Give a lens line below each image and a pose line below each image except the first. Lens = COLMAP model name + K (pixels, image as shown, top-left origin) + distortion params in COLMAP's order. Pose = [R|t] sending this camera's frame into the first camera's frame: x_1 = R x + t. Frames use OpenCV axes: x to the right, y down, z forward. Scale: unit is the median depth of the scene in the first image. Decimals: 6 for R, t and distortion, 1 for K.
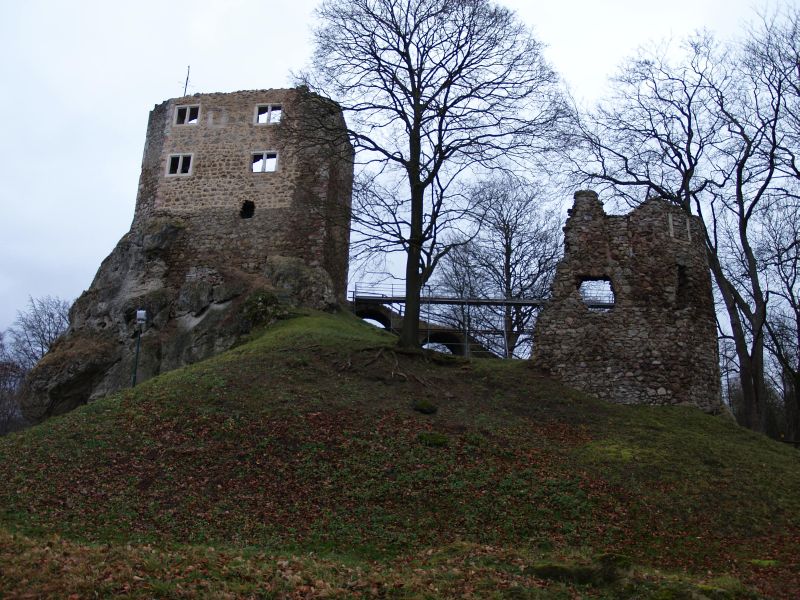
lens RADIAL K [[663.2, 0, 398.4], [0, 663.2, 296.8], [0, 0, 1]] dist [-0.130078, 0.083229]
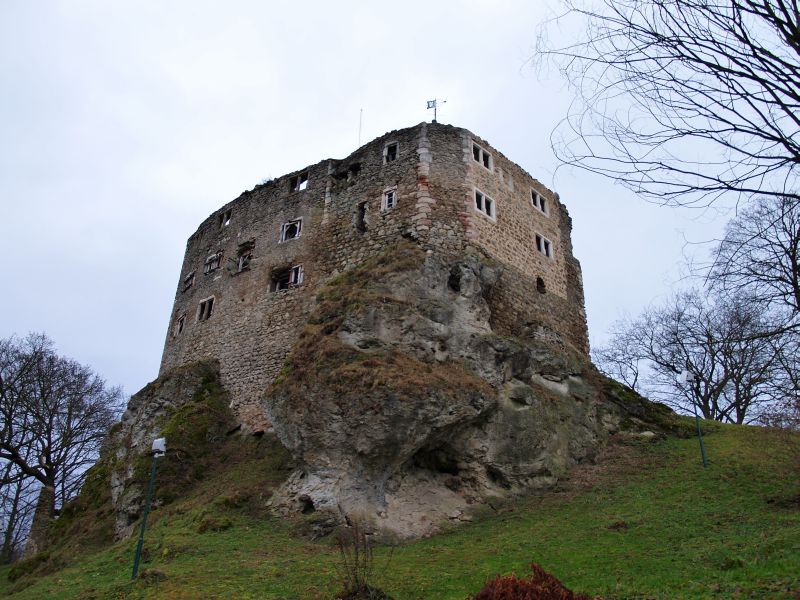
lens RADIAL K [[663.2, 0, 394.2], [0, 663.2, 301.0], [0, 0, 1]] dist [-0.130078, 0.083229]
pose [[0.640342, 0.367836, 0.674284, -1.060769], [-0.213805, 0.928536, -0.303493, 0.239392], [-0.737732, 0.050174, 0.673226, 0.532714]]
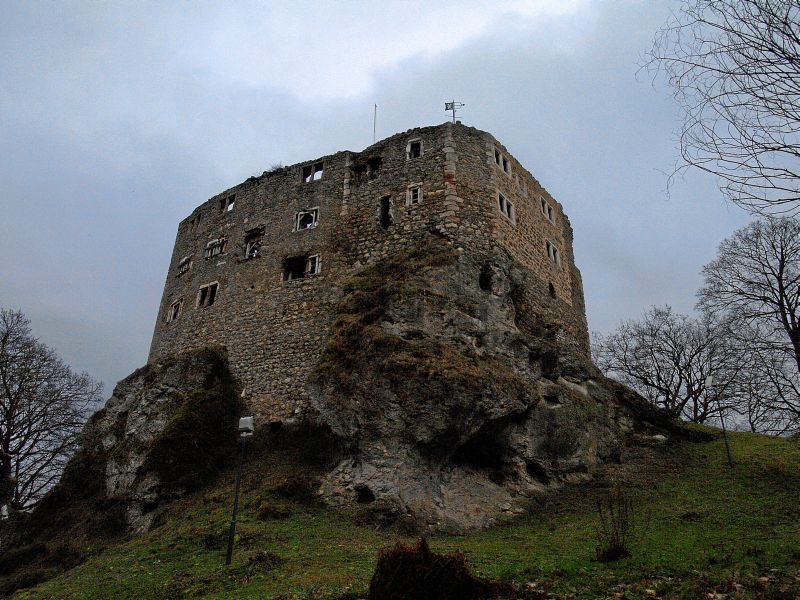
lens RADIAL K [[663.2, 0, 394.2], [0, 663.2, 298.4], [0, 0, 1]] dist [-0.130078, 0.083229]
pose [[0.534082, 0.415618, 0.736219, -1.134642], [-0.230052, 0.909404, -0.346497, 0.289618], [-0.813531, 0.015690, 0.581310, 0.646676]]
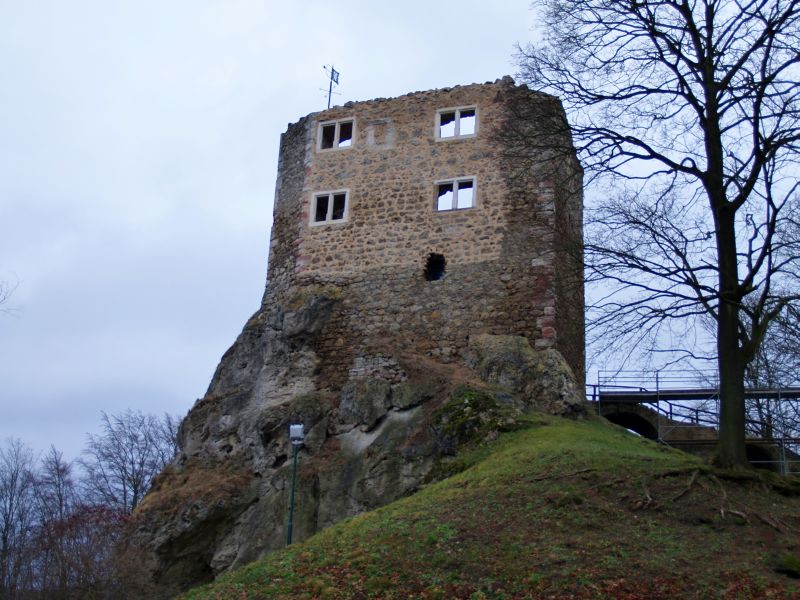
lens RADIAL K [[994.0, 0, 397.5], [0, 994.0, 296.9], [0, 0, 1]] dist [-0.112688, 0.000000]
pose [[0.974743, -0.059286, -0.215317, -0.055092], [0.036899, 0.993623, -0.106542, 0.002247], [0.220260, 0.095906, 0.970715, 0.024893]]
